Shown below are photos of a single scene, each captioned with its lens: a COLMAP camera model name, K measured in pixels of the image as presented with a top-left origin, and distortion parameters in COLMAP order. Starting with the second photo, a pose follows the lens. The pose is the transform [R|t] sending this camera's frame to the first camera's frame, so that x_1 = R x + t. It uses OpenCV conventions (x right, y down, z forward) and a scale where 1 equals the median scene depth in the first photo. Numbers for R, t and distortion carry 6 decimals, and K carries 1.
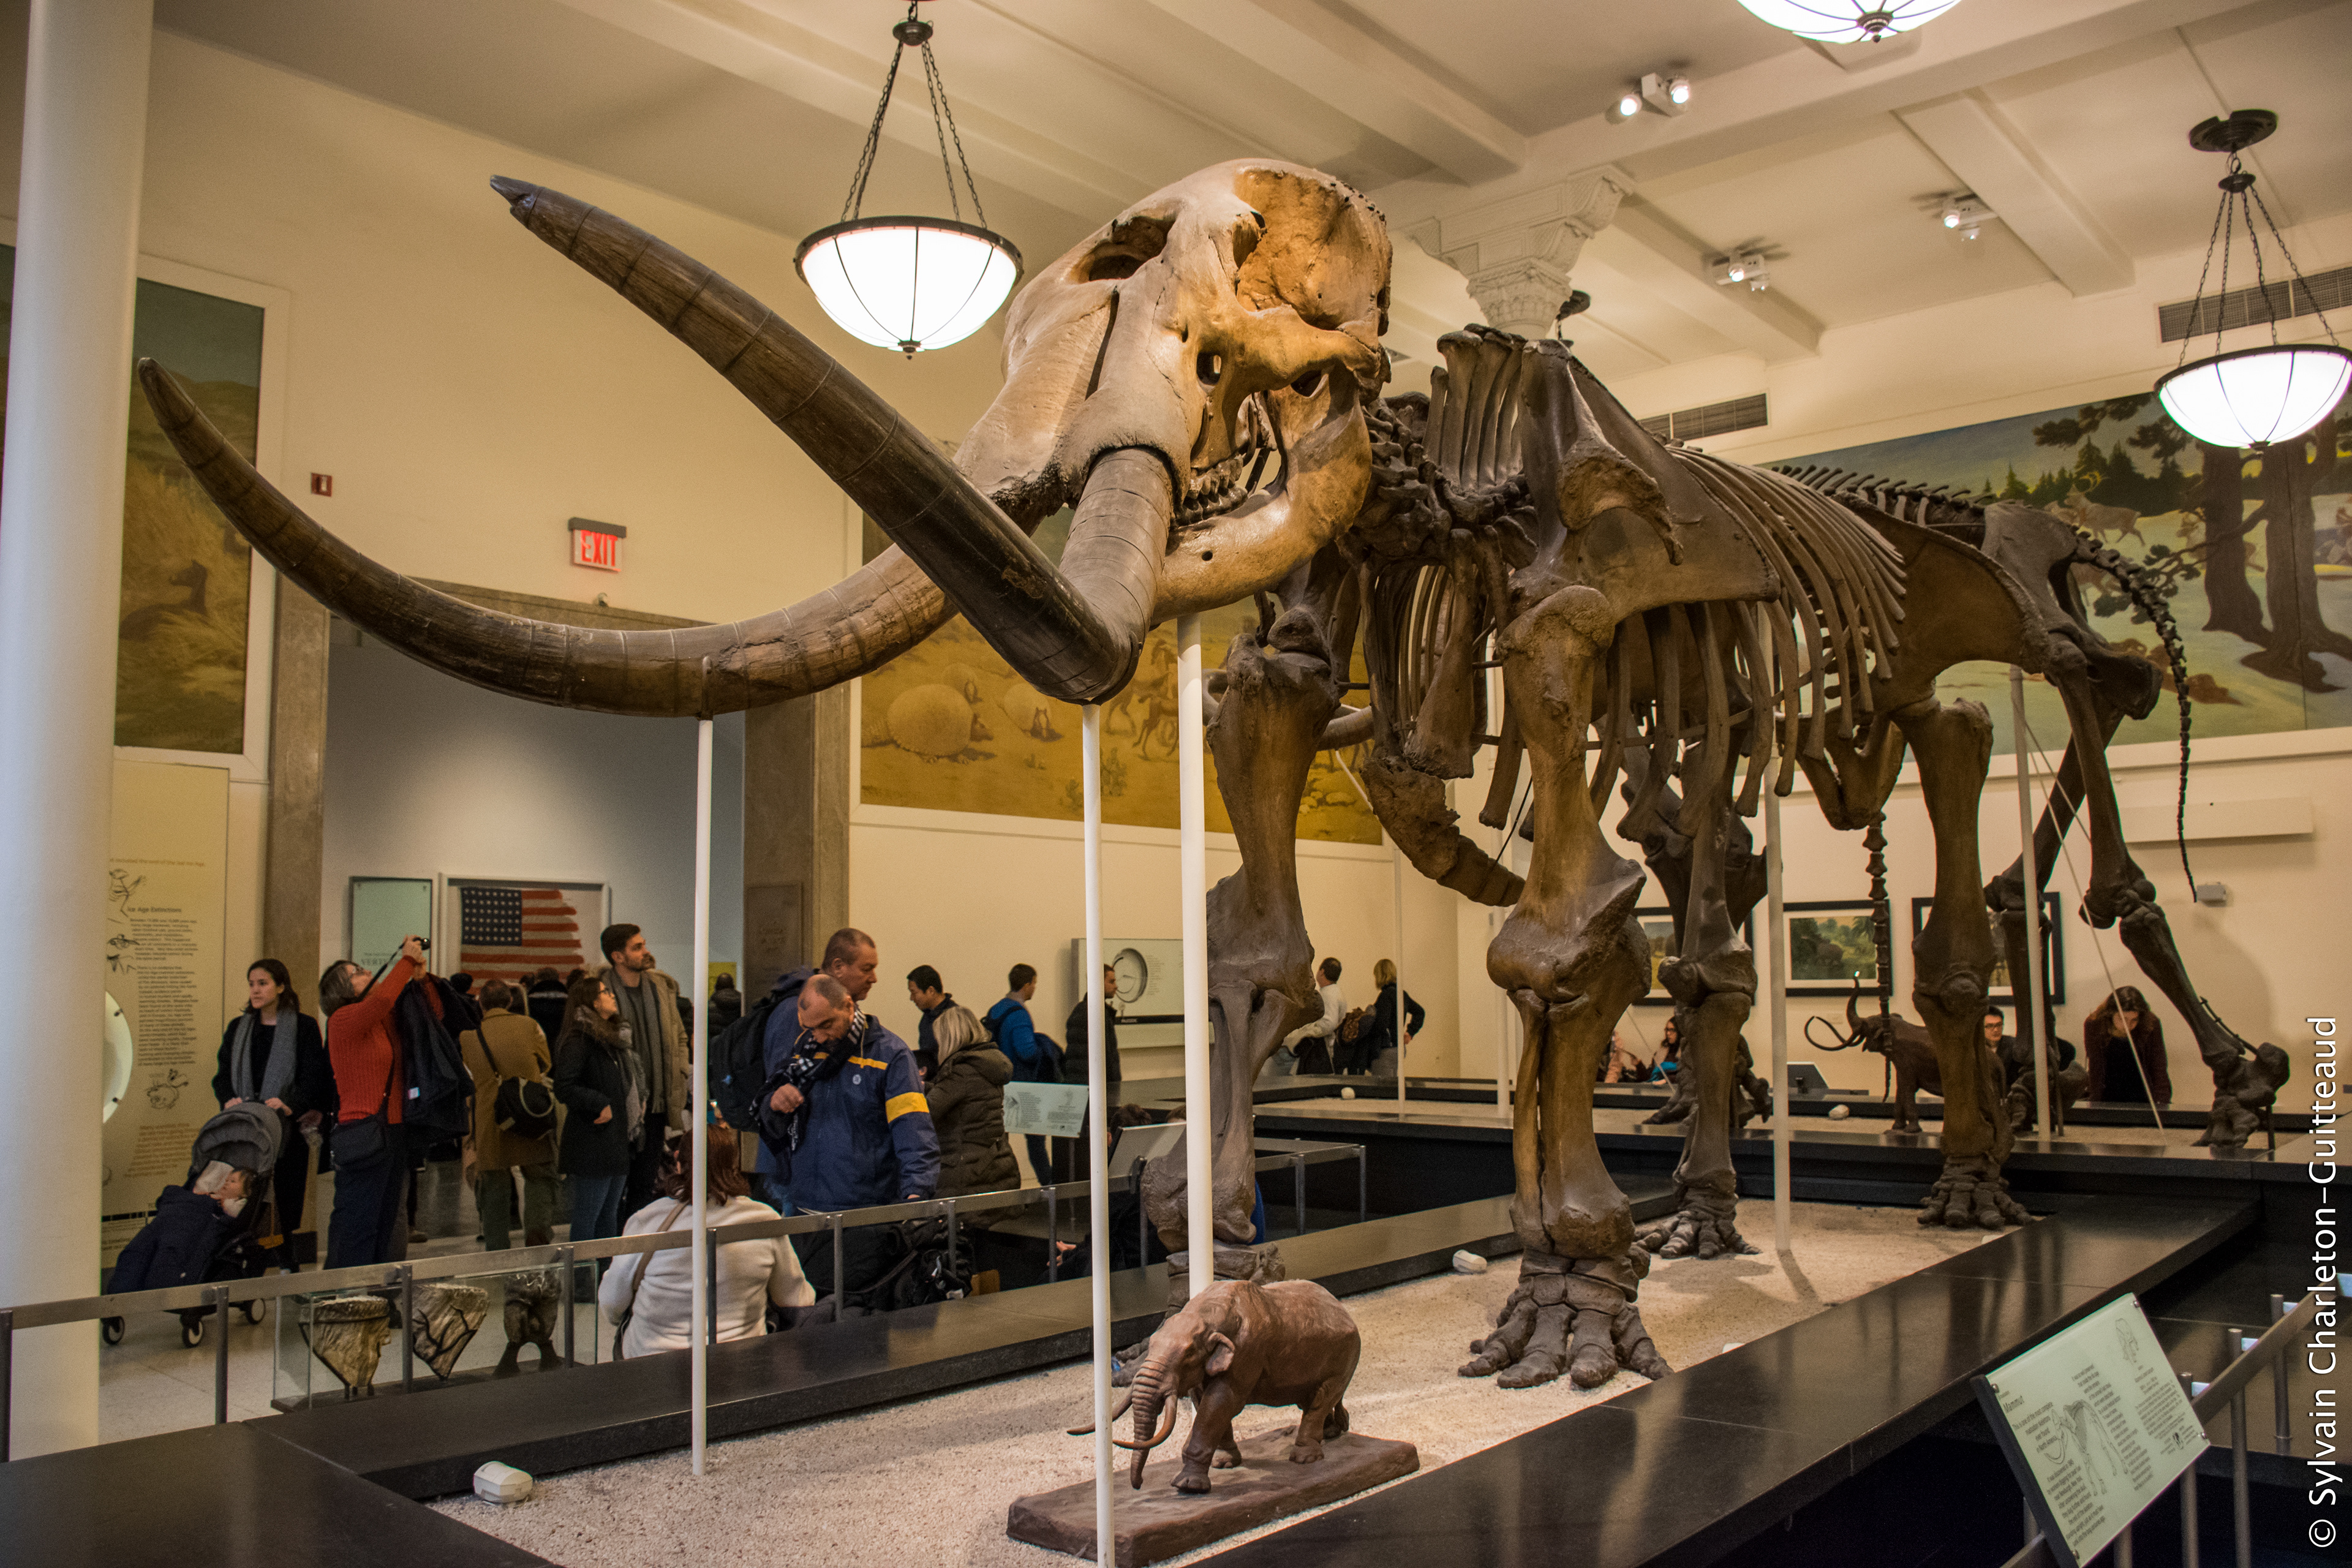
lens RADIAL K [[1797.4, 0, 1176.0], [0, 1797.4, 784.0], [0, 0, 1]] dist [-0.177054, 0.160265]
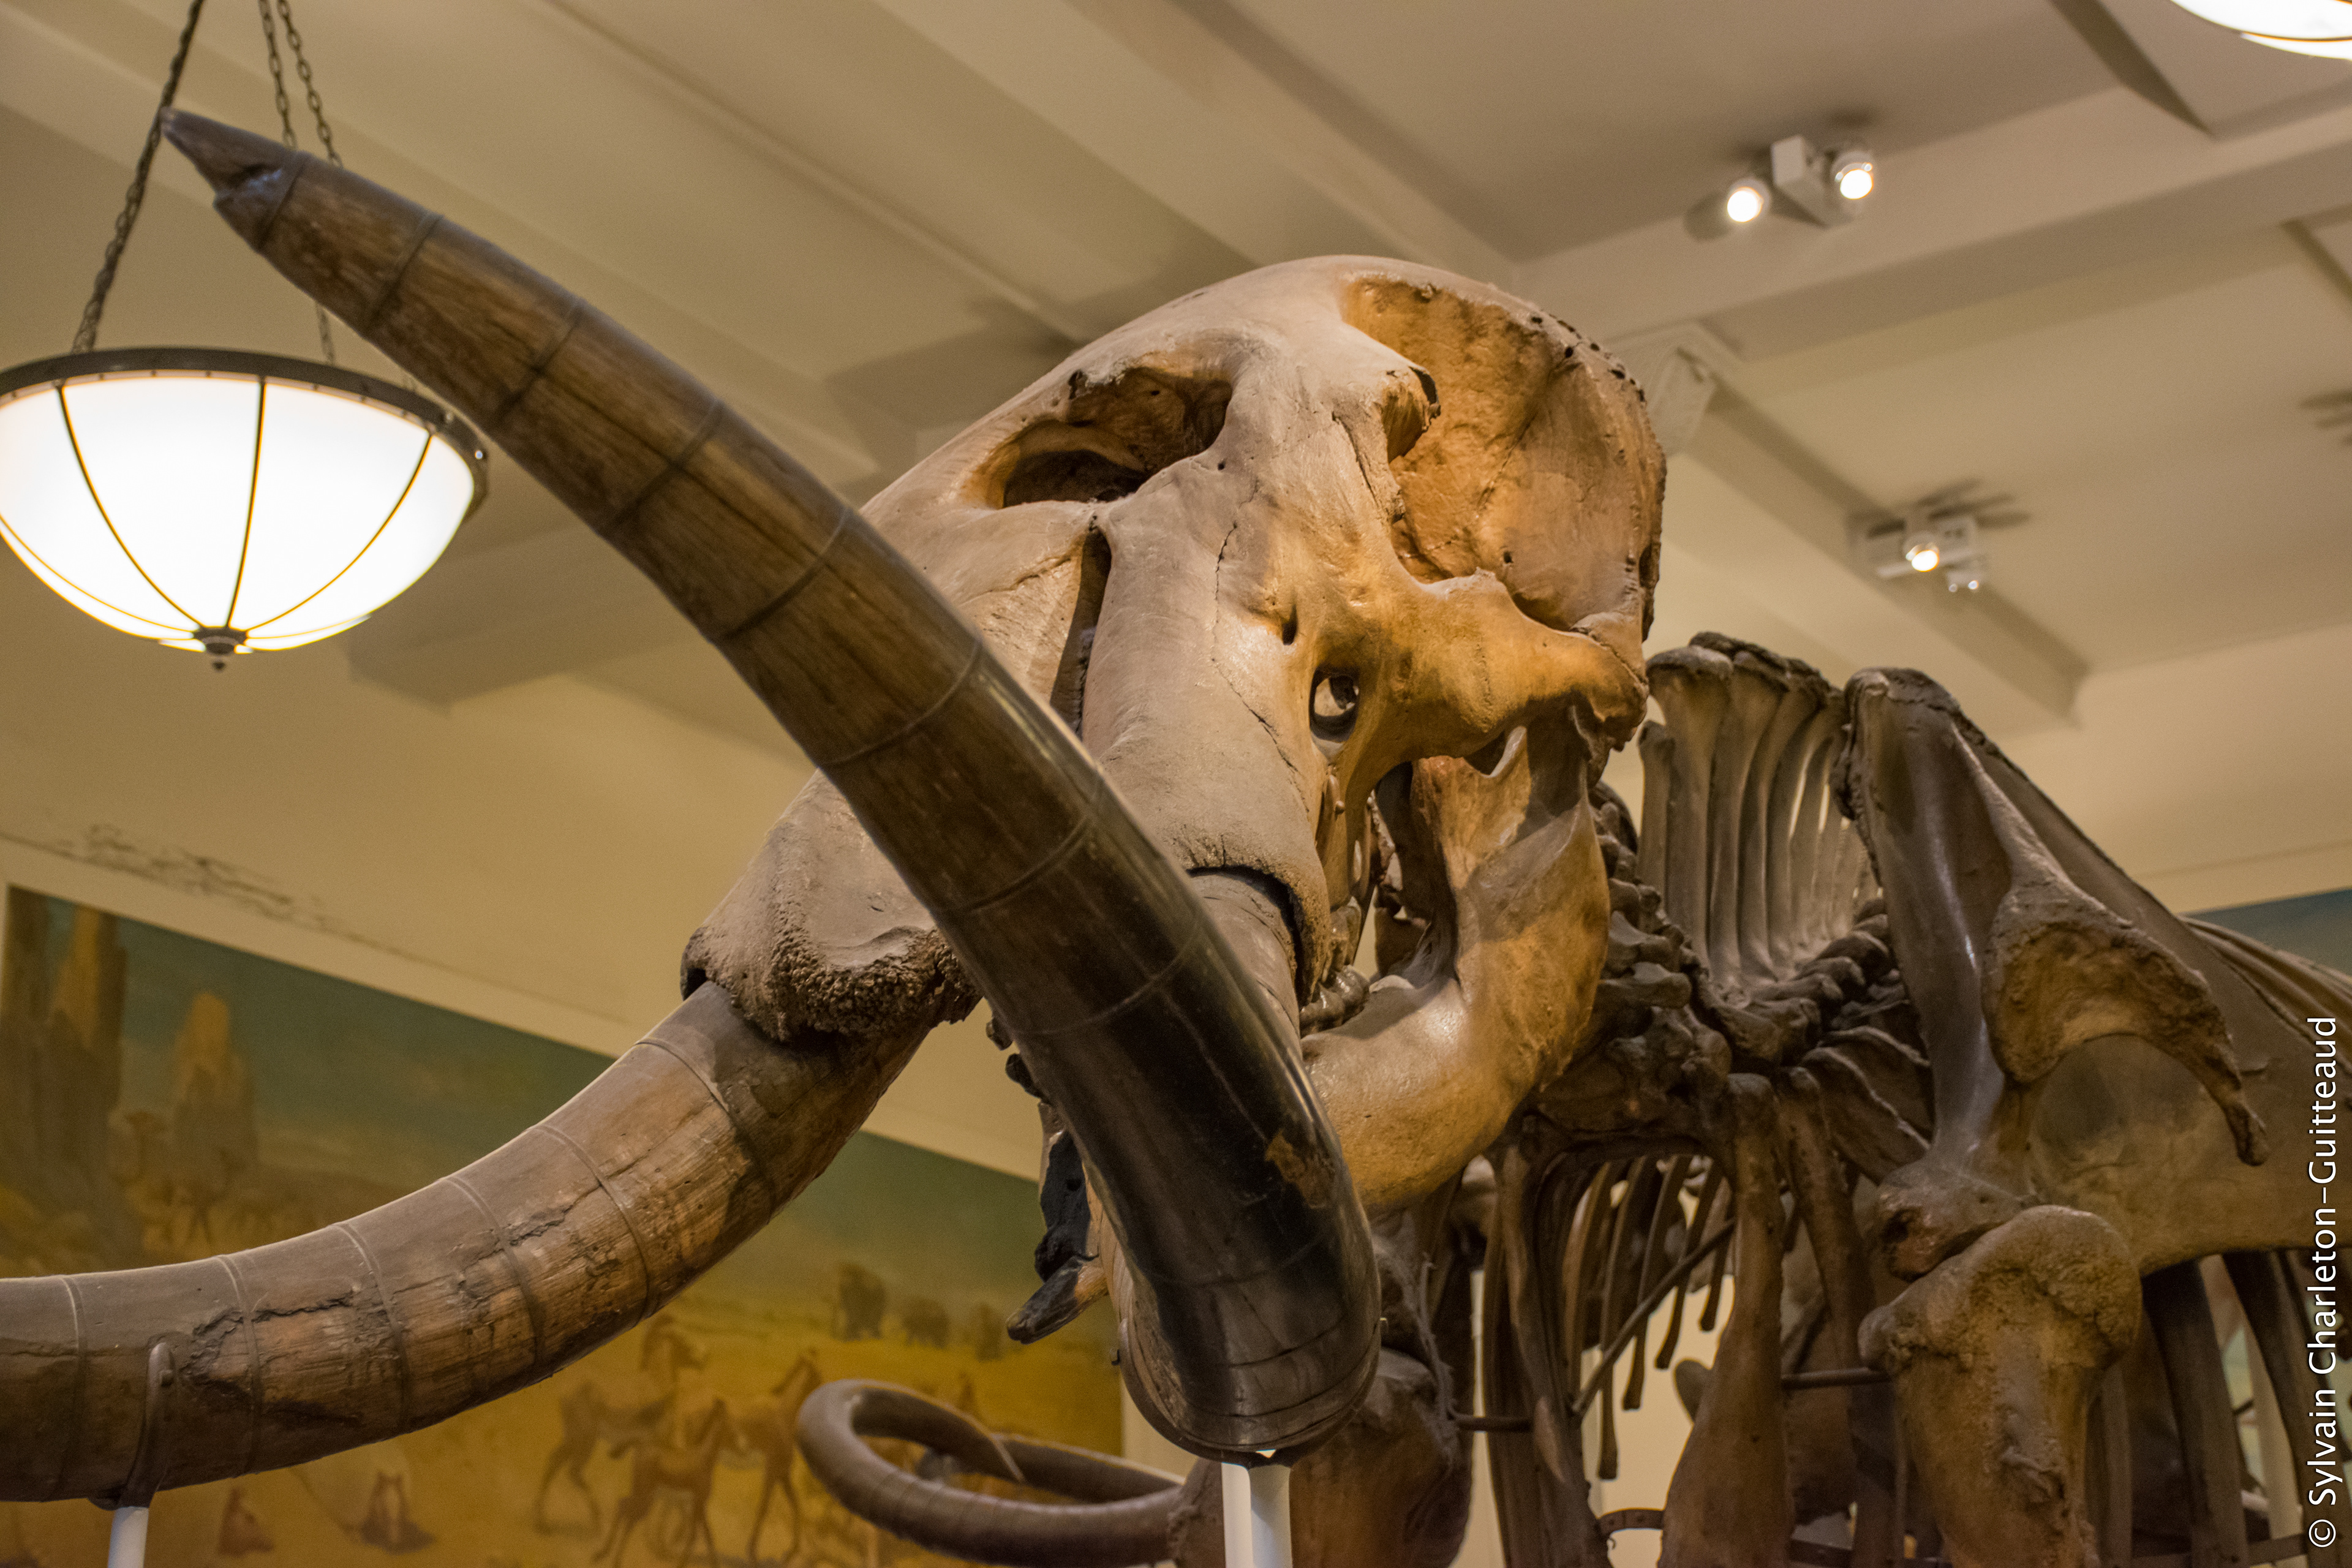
lens RADIAL K [[3849.5, 0, 1176.0], [0, 3849.5, 784.0], [0, 0, 1]] dist [0.247107, 0.177016]
pose [[0.987817, 0.034740, 0.151694, -0.153574], [-0.001267, 0.976526, -0.215394, -0.002917], [-0.155616, 0.212578, 0.964673, 0.062878]]
